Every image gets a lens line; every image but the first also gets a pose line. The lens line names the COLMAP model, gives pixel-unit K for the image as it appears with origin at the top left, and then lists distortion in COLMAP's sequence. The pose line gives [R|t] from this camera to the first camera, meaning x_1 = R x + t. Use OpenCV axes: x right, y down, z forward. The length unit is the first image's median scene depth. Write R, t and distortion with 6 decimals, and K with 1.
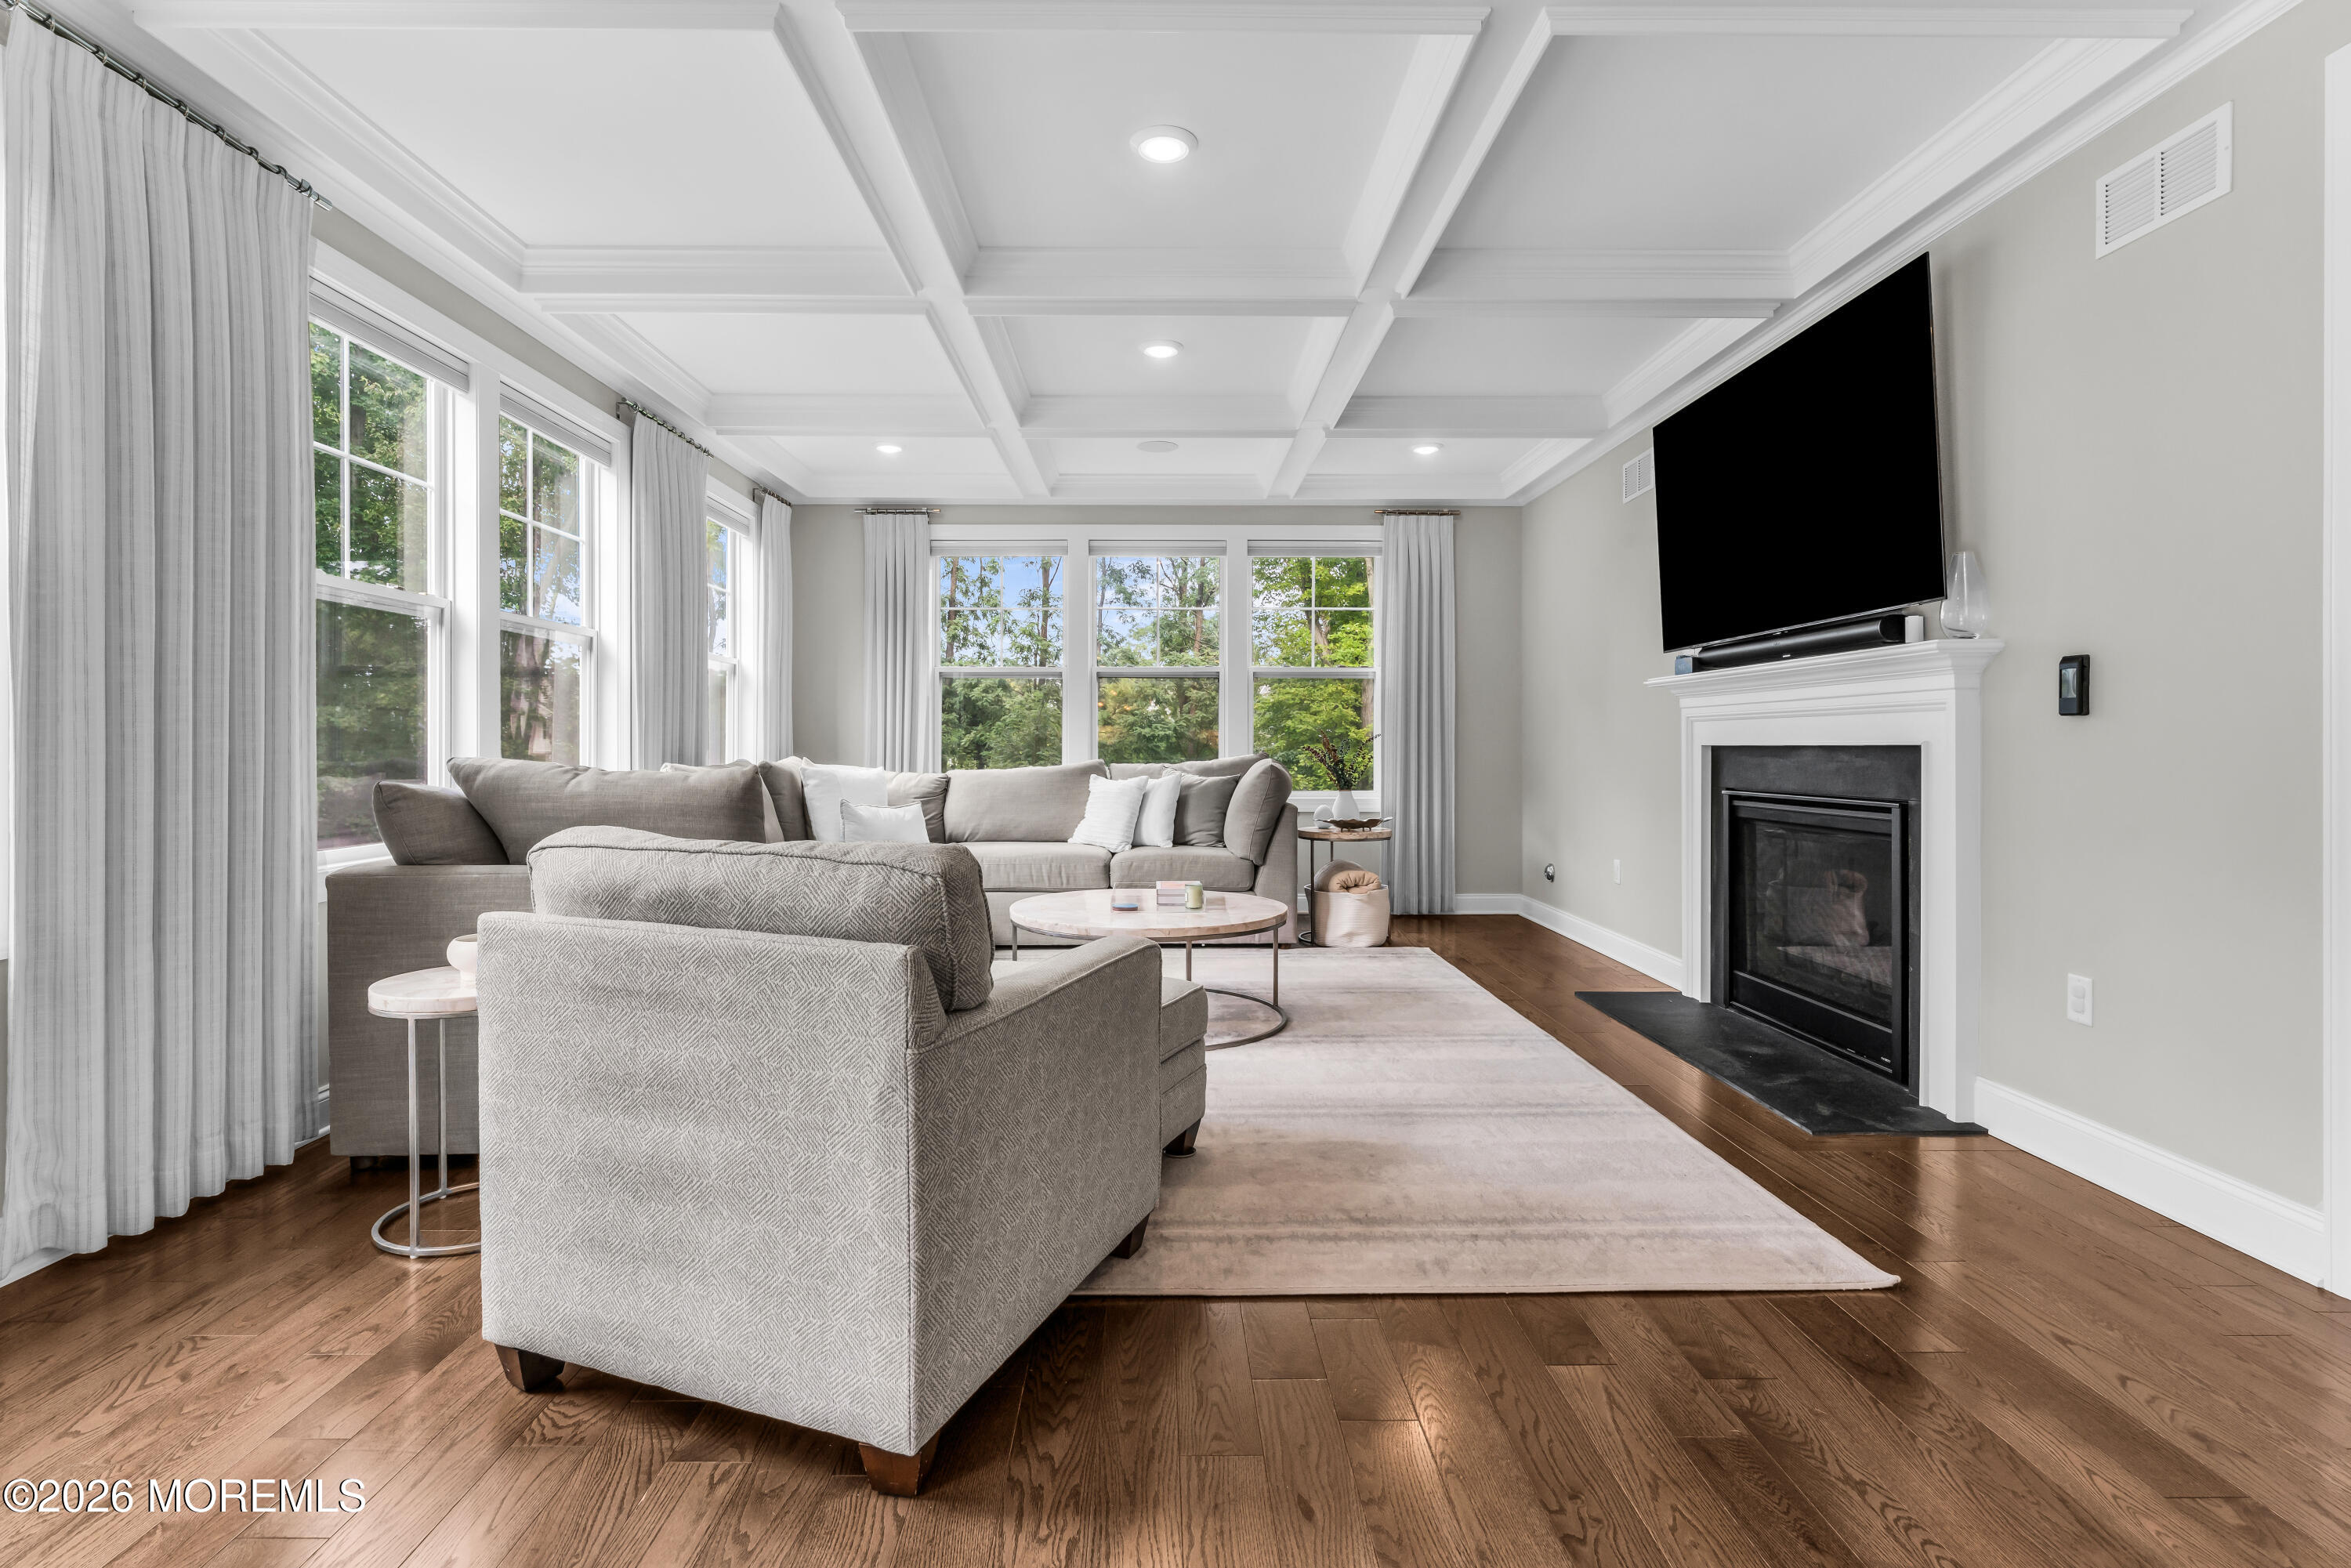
lens RADIAL K [[1131.1, 0, 1175.5], [0, 1131.1, 784.0], [0, 0, 1]] dist [0.000967, 0.000420]
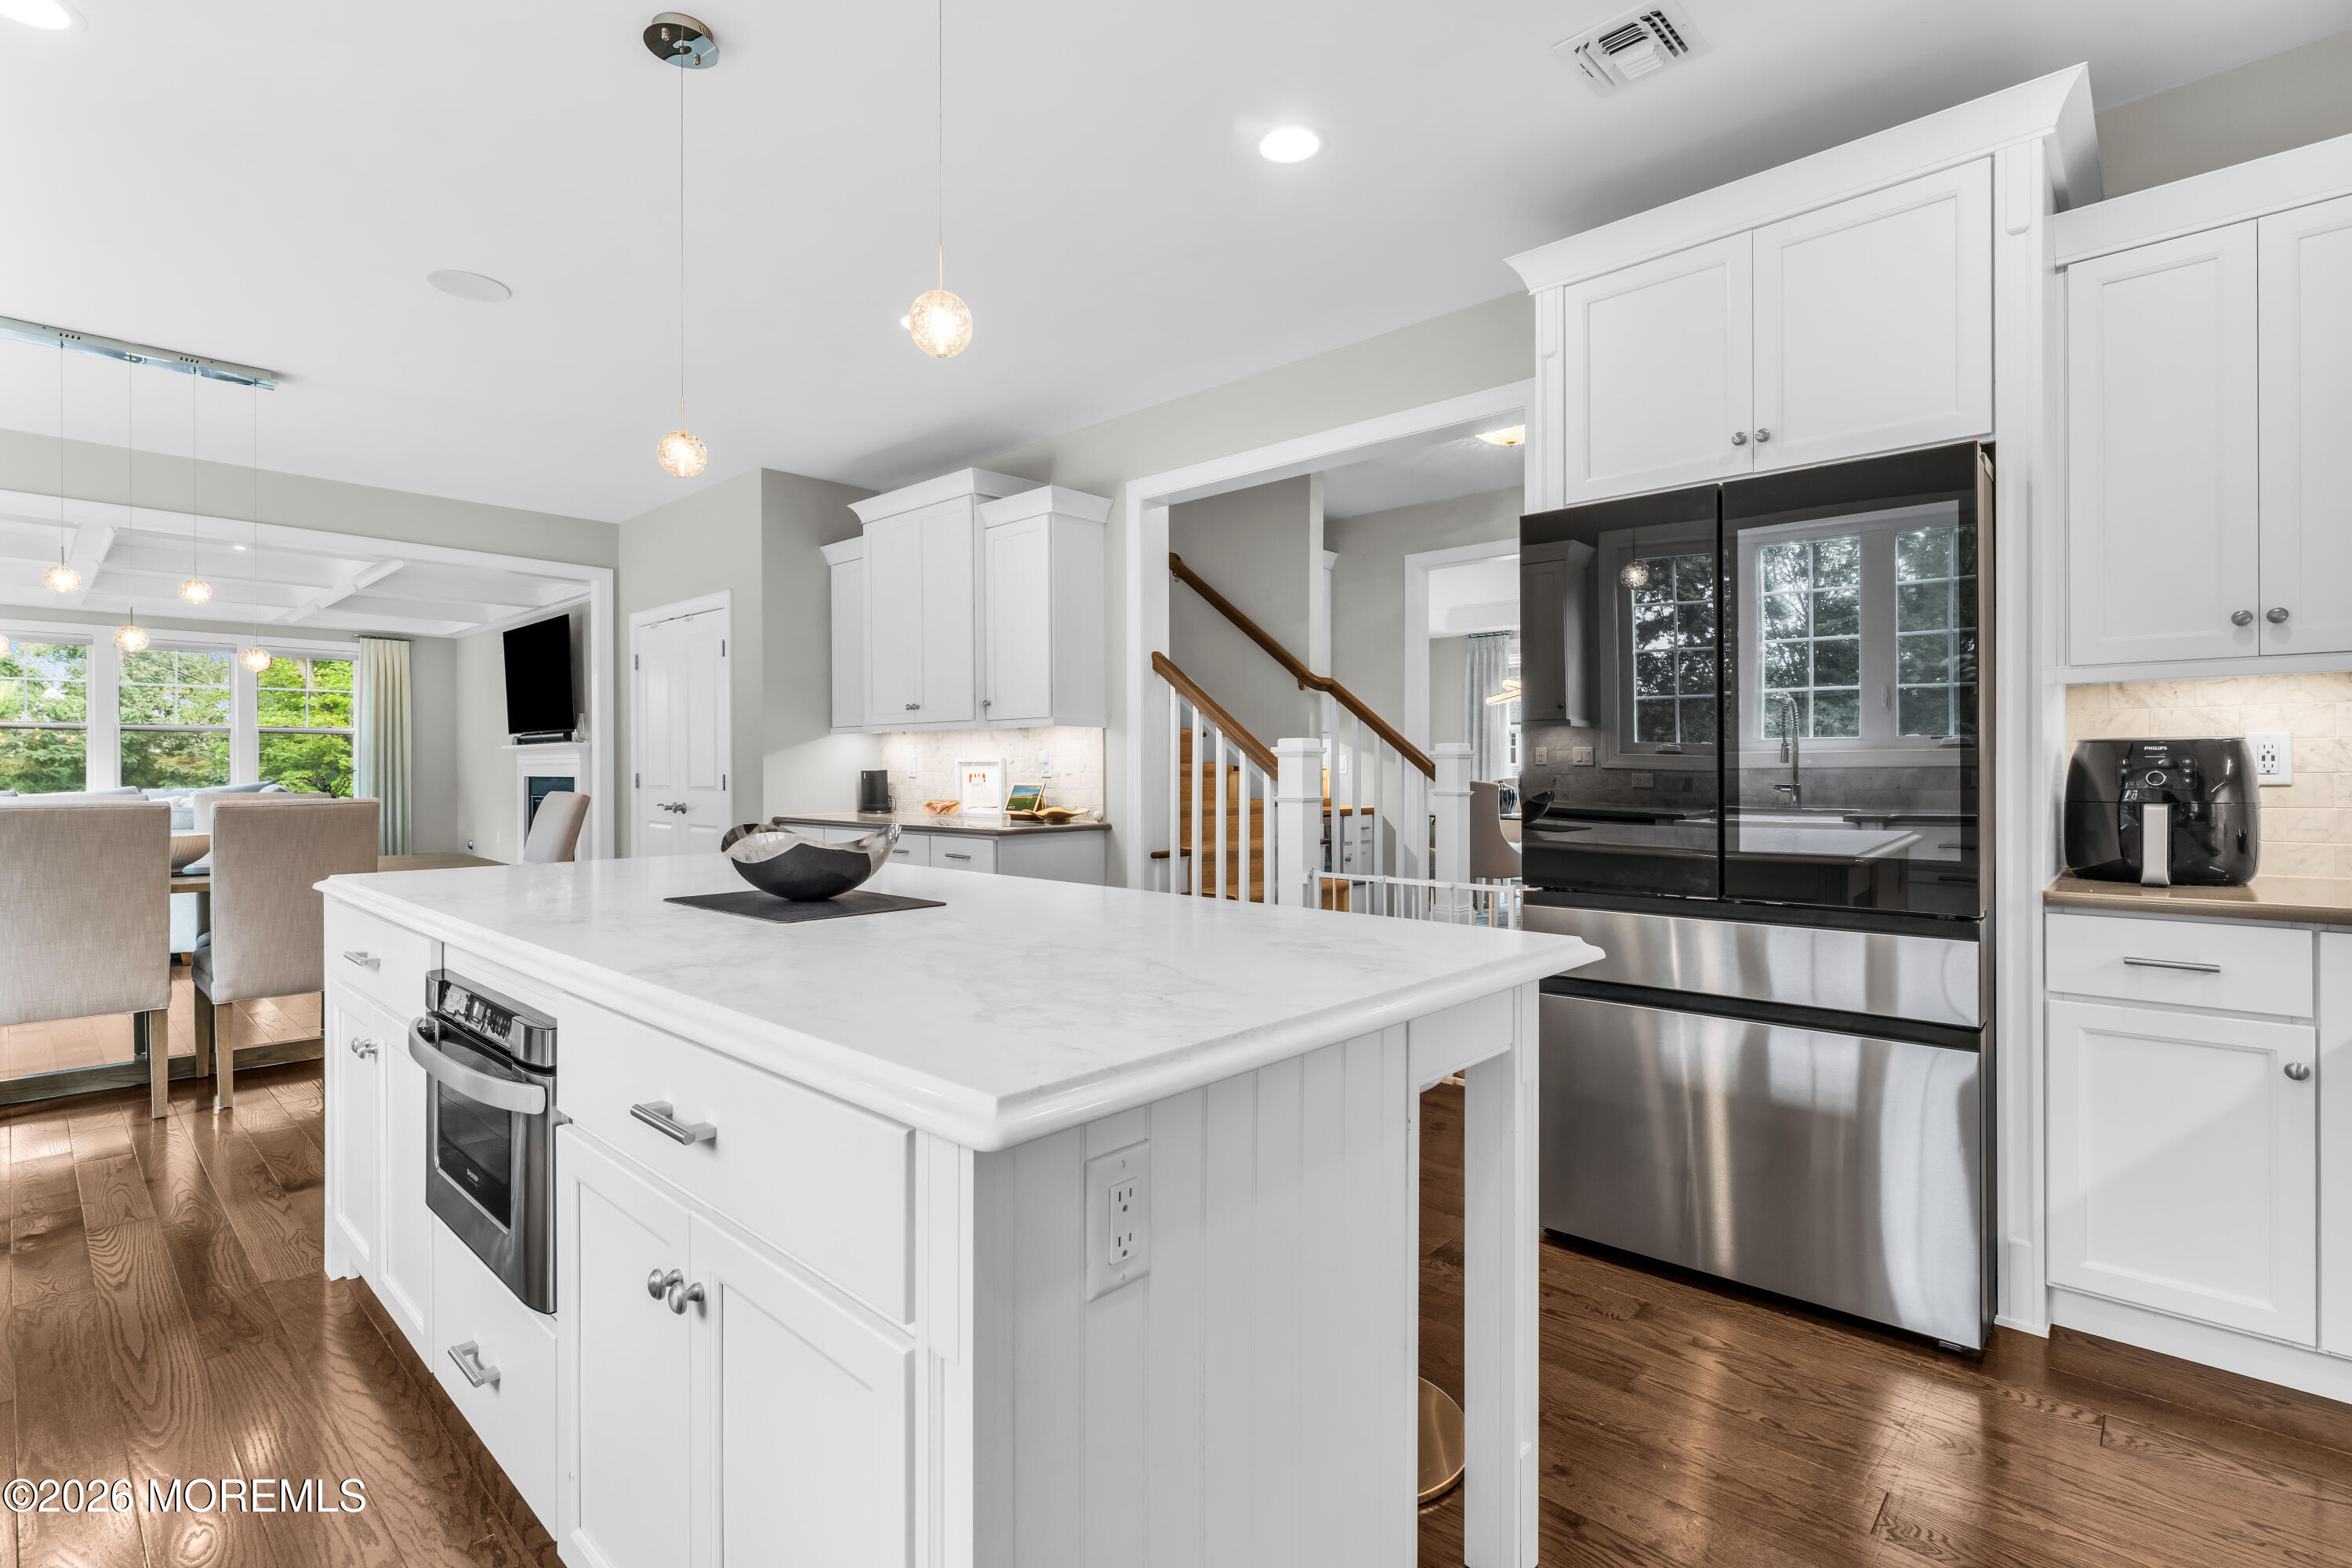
lens RADIAL K [[1079.3, 0, 1162.4], [0, 1079.3, 760.1], [0, 0, 1]] dist [-0.000343, -0.001001]
pose [[0.696145, 0.004859, 0.717885, -0.158220], [0.024984, 0.999207, -0.030992, 0.025988], [-0.717466, 0.039511, 0.695472, -1.132127]]
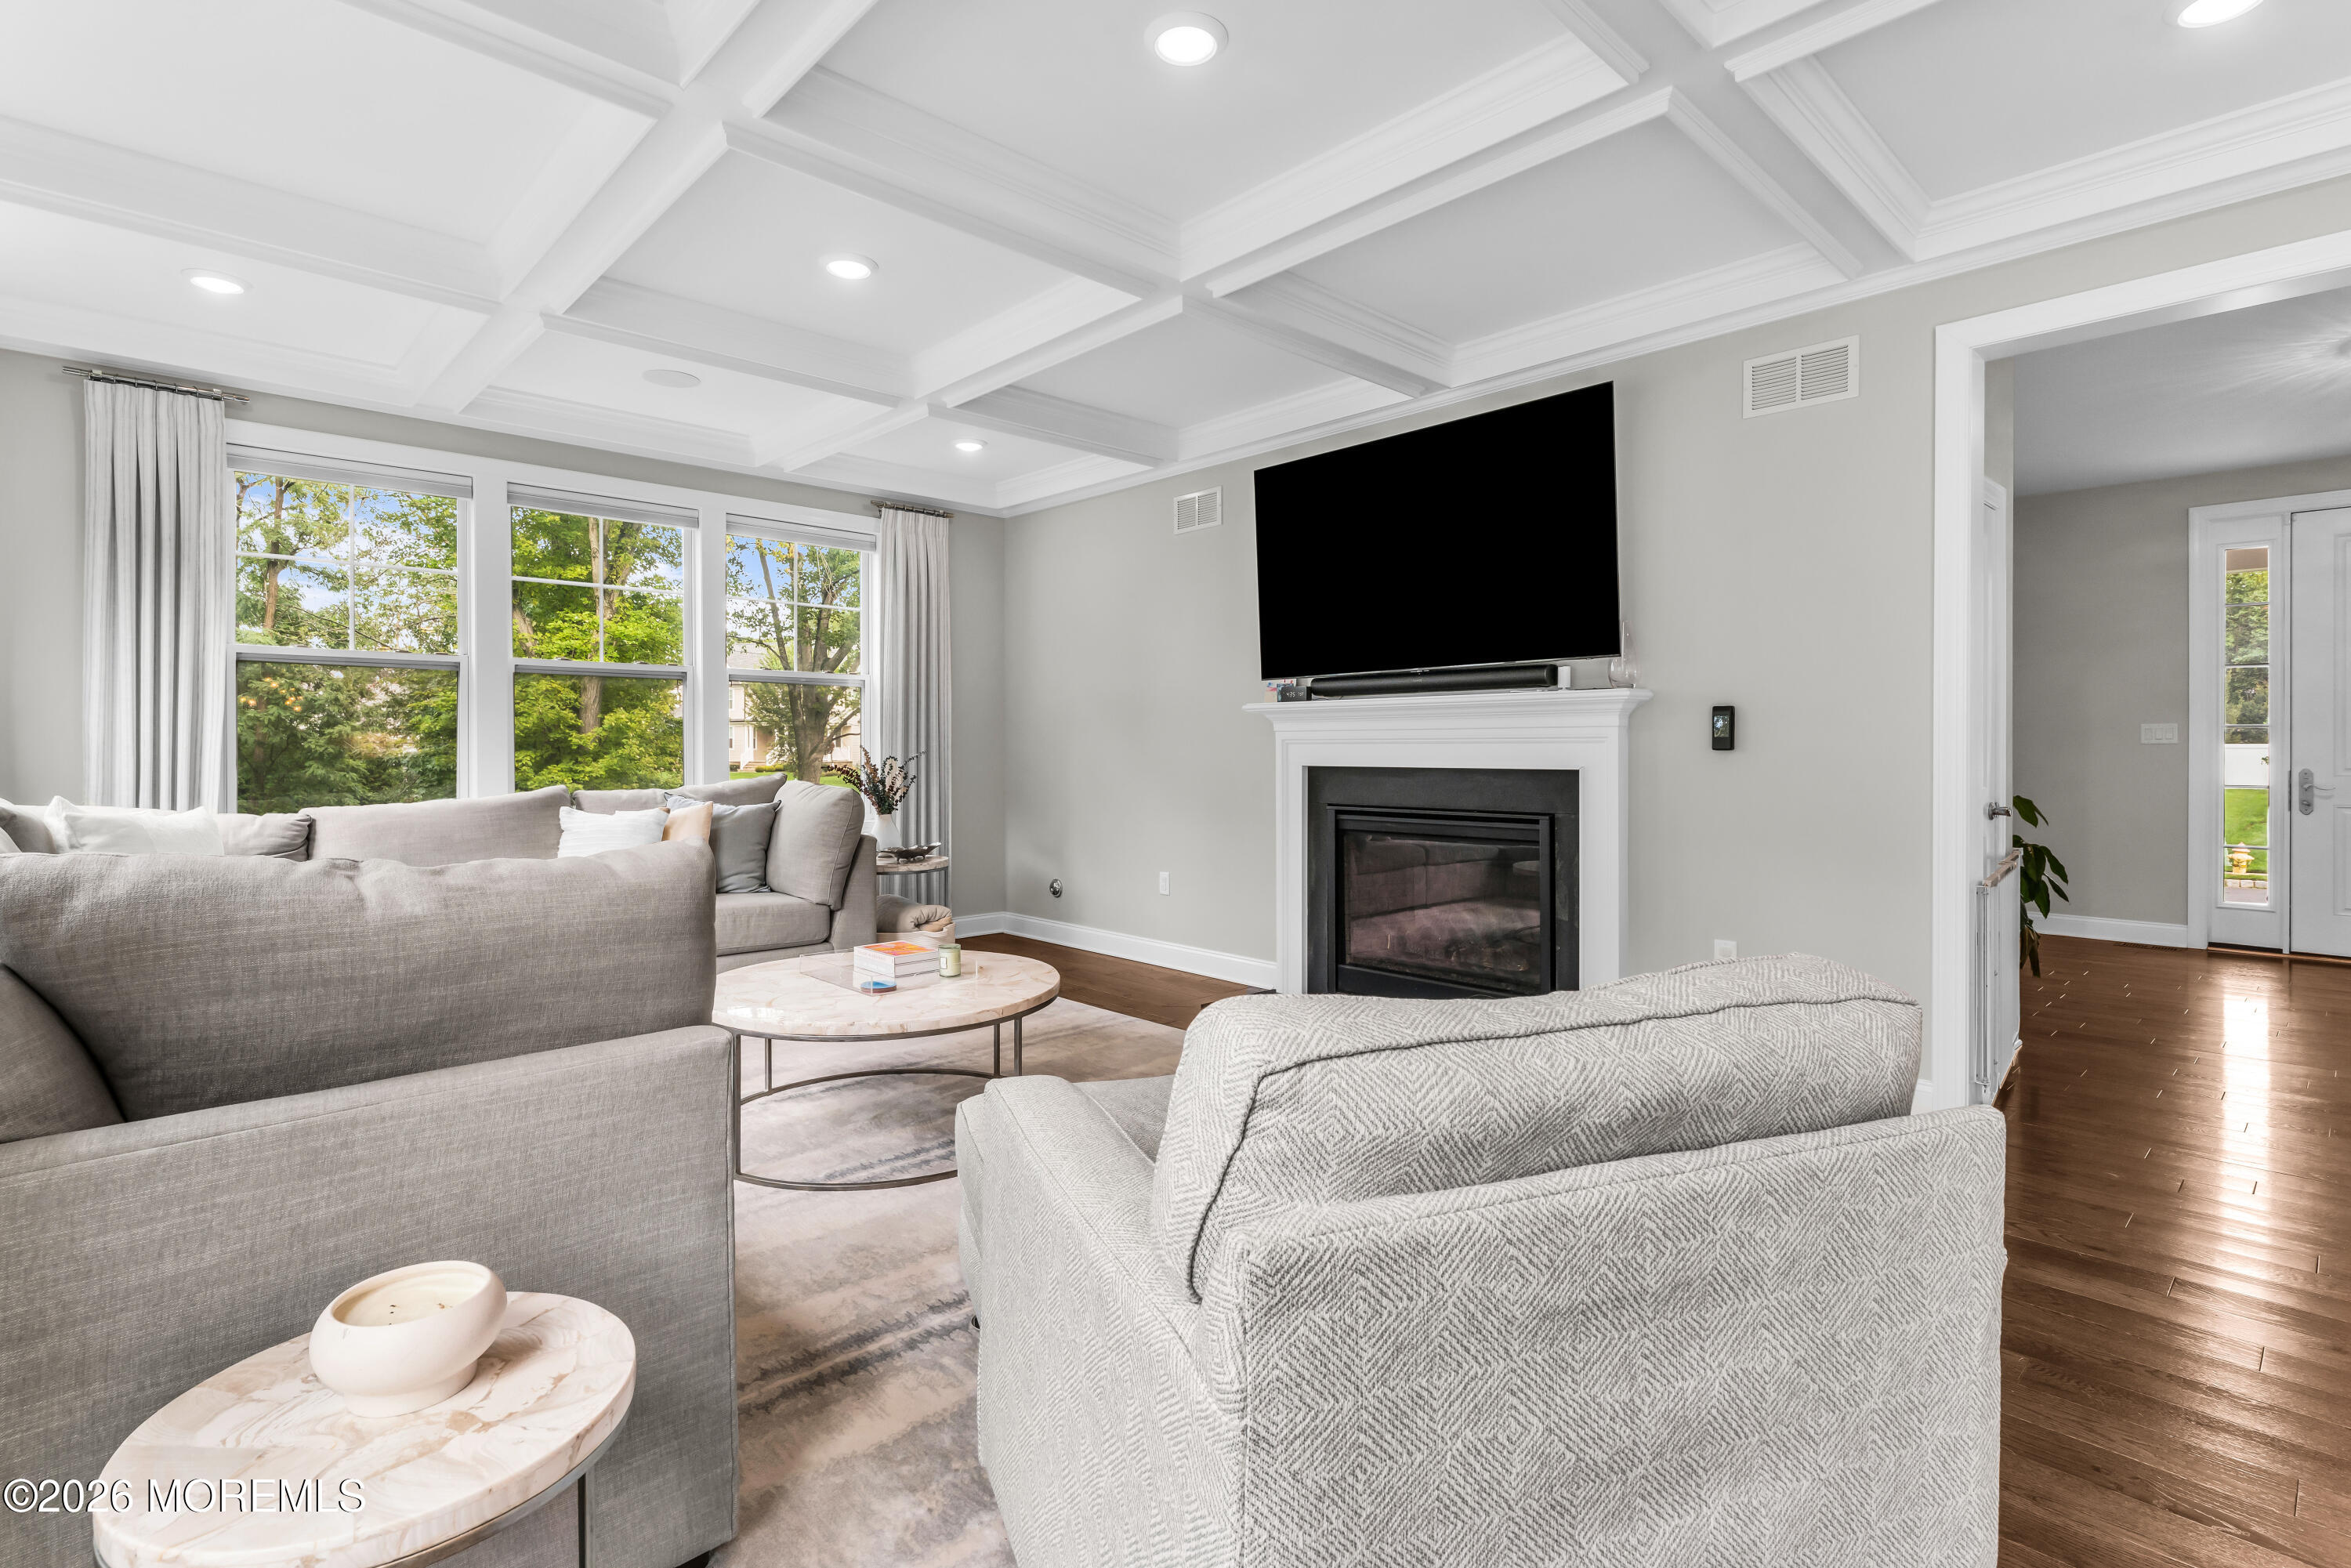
lens RADIAL K [[1116.8, 0, 1174.6], [0, 1116.8, 782.0], [0, 0, 1]] dist [-0.001423, -0.000196]
pose [[0.742163, -0.018649, 0.669960, -0.289039], [0.021120, 0.999767, 0.004432, -0.020854], [-0.669886, 0.010860, 0.742384, 0.218960]]
